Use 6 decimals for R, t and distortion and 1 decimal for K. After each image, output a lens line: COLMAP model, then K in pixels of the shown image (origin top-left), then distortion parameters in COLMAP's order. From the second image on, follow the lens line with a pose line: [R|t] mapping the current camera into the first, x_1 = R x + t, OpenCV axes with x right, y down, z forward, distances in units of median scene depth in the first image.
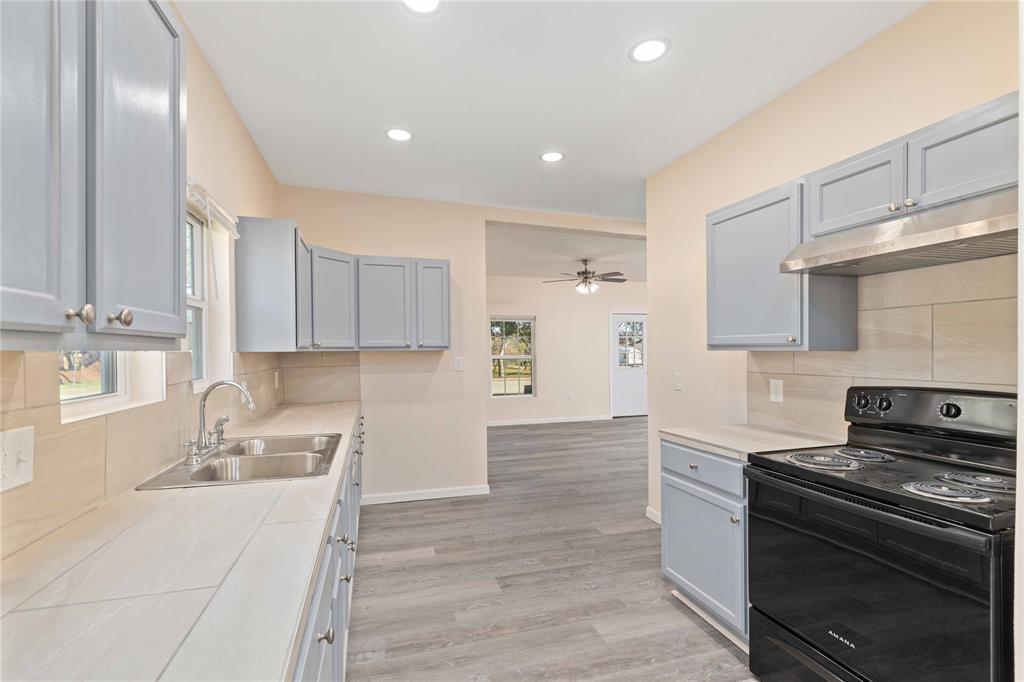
lens RADIAL K [[448.2, 0, 505.1], [0, 448.2, 342.2], [0, 0, 1]] dist [0.007394, 0.000432]
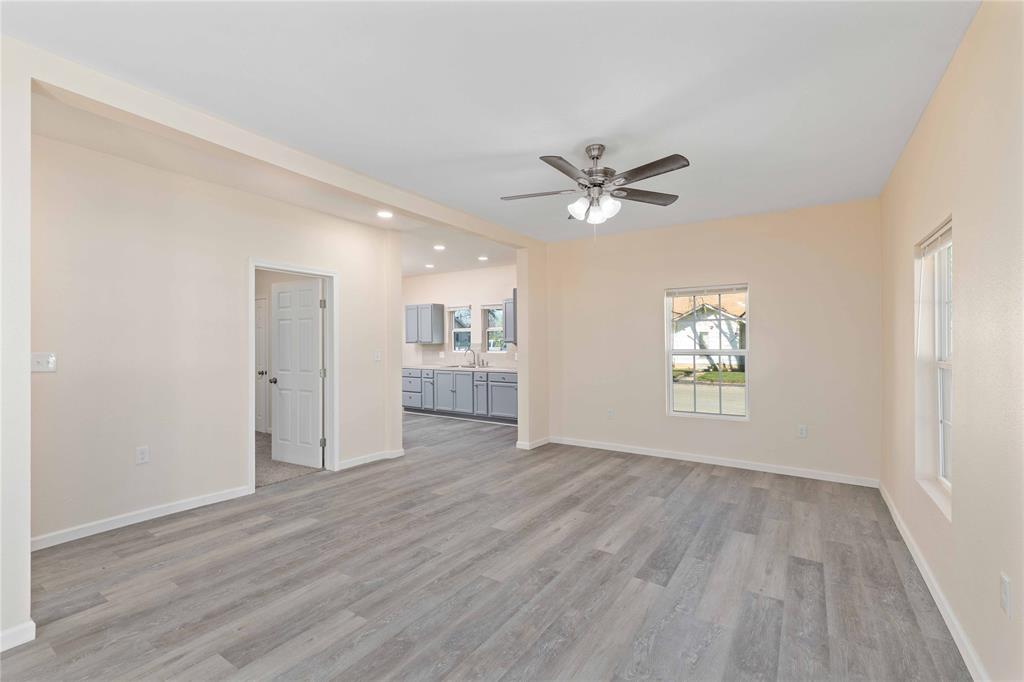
lens RADIAL K [[448.2, 0, 505.1], [0, 448.2, 342.2], [0, 0, 1]] dist [0.007394, 0.000432]
pose [[-0.773677, 0.001350, -0.633579, 0.736591], [0.011569, 0.999861, -0.011996, 0.025547], [0.633475, -0.016611, -0.773585, 1.751199]]
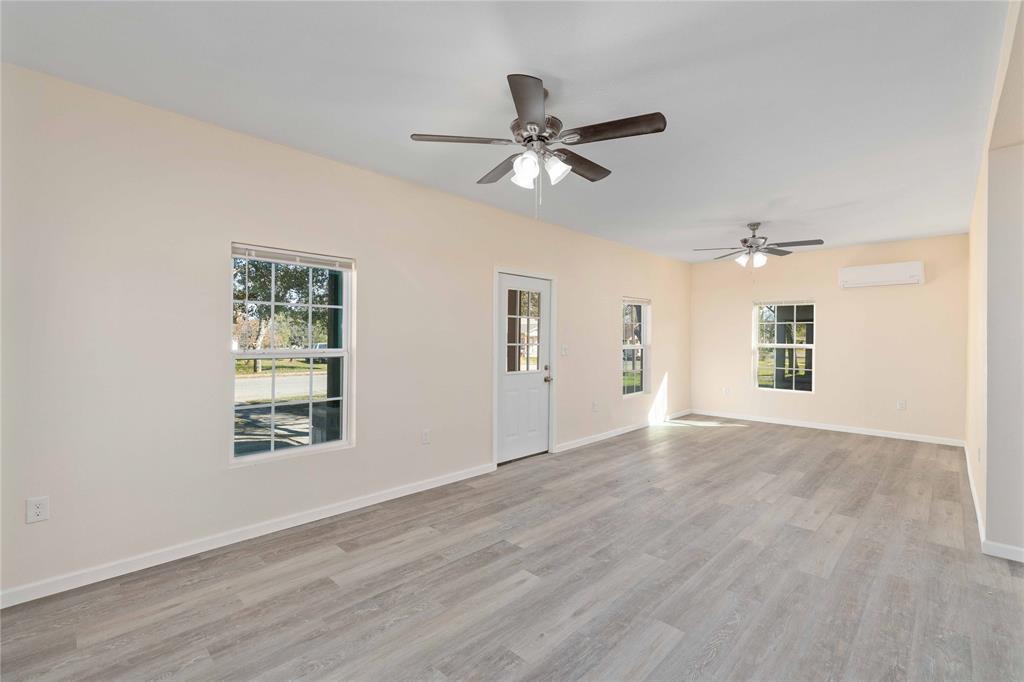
lens RADIAL K [[448.2, 0, 505.1], [0, 448.2, 342.2], [0, 0, 1]] dist [0.007394, 0.000432]
pose [[0.877755, 0.007605, 0.479050, -0.015754], [-0.017834, 0.999700, 0.016805, 0.017237], [-0.478778, -0.023294, 0.877627, 0.938230]]
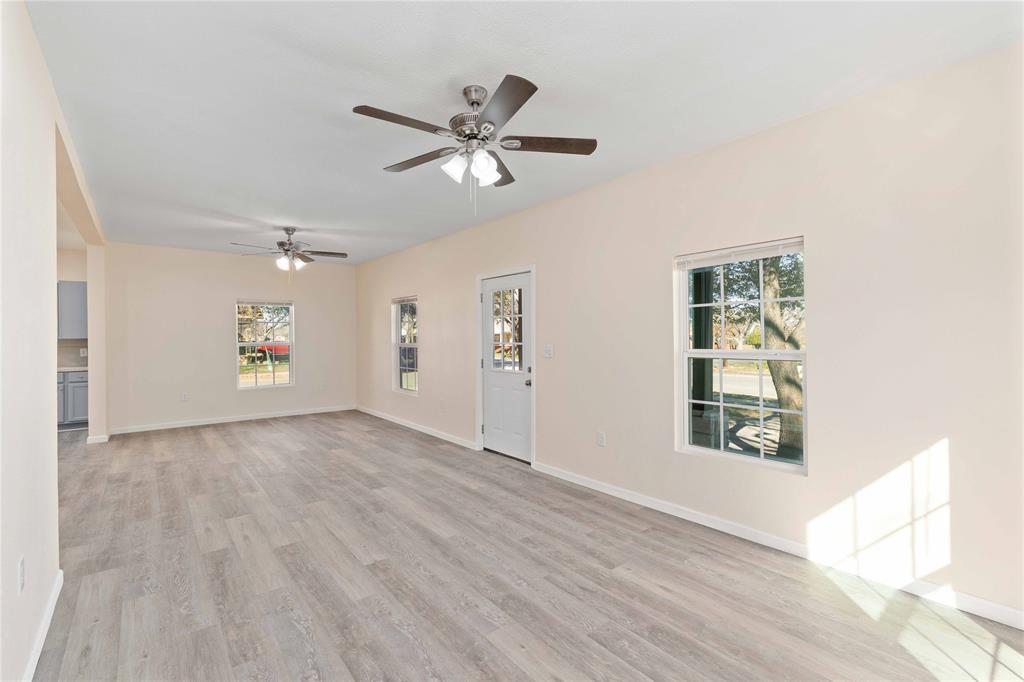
lens RADIAL K [[448.2, 0, 505.1], [0, 448.2, 342.2], [0, 0, 1]] dist [0.007394, 0.000432]
pose [[0.379019, 0.015302, -0.925262, 1.461098], [0.012710, 0.999683, 0.021739, 0.013820], [0.925302, -0.019999, 0.378704, 1.422156]]
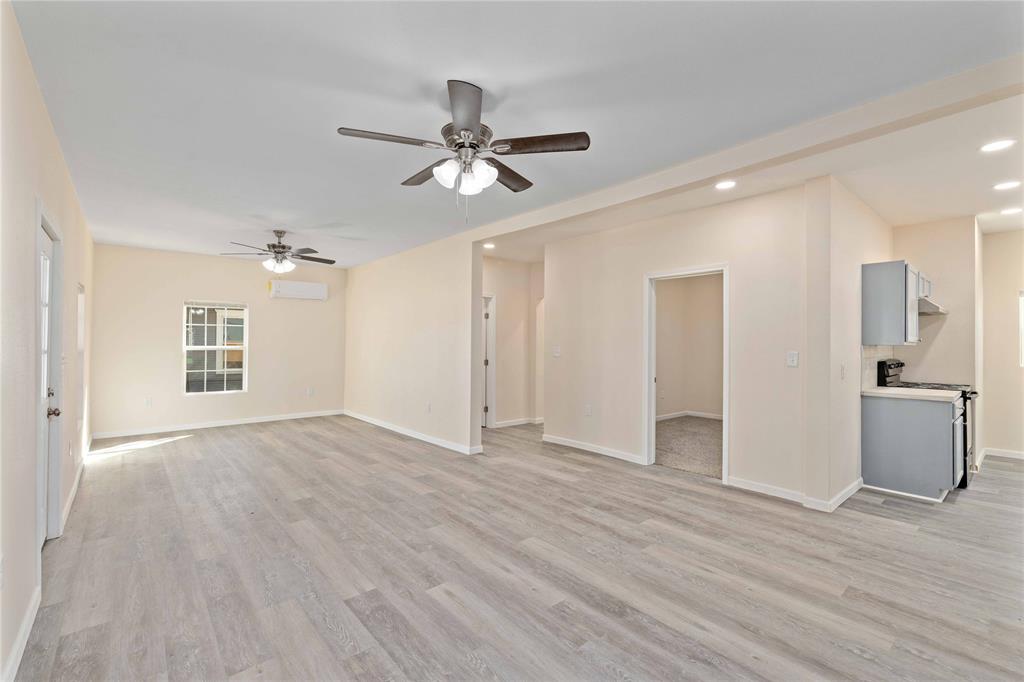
lens RADIAL K [[448.2, 0, 505.1], [0, 448.2, 342.2], [0, 0, 1]] dist [0.007394, 0.000432]
pose [[-0.395850, 0.008245, 0.918278, -0.227365], [-0.010125, 0.999860, -0.013342, 0.028889], [-0.918259, -0.014579, -0.395711, 1.505077]]
